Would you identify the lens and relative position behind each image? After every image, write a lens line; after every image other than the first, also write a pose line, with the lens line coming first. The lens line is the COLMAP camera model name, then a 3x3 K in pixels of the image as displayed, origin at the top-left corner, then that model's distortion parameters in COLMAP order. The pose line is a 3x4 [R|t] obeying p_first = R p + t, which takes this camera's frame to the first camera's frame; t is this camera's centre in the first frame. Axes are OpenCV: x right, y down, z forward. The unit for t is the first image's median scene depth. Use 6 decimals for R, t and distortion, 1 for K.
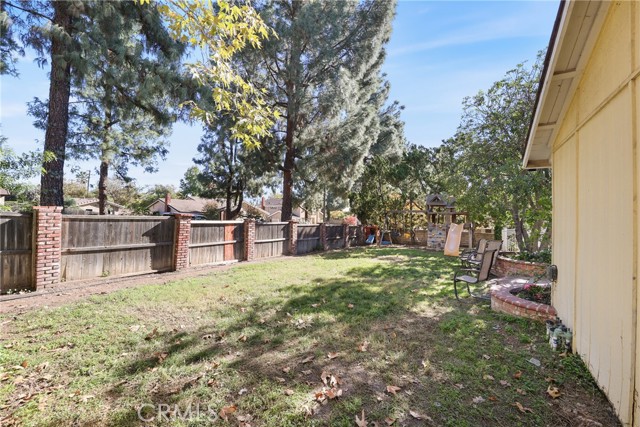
lens RADIAL K [[258.0, 0, 324.6], [0, 258.0, 212.6], [0, 0, 1]] dist [0.001058, -0.000177]
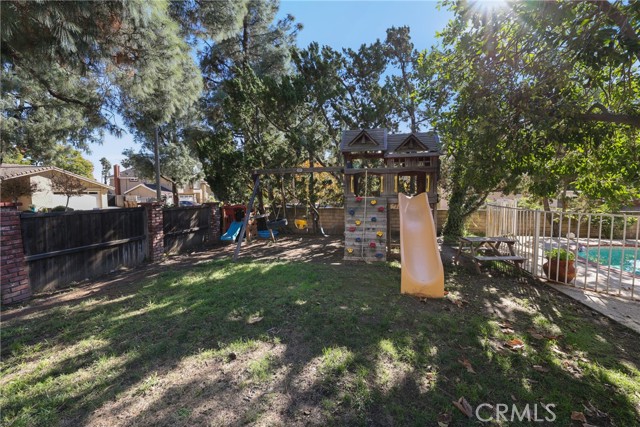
lens RADIAL K [[258.0, 0, 324.6], [0, 258.0, 212.6], [0, 0, 1]] dist [0.001058, -0.000177]
pose [[0.937988, -0.050233, 0.343010, 0.177227], [0.013112, 0.993879, 0.109695, 0.016835], [-0.346421, -0.098395, 0.932905, 0.492138]]
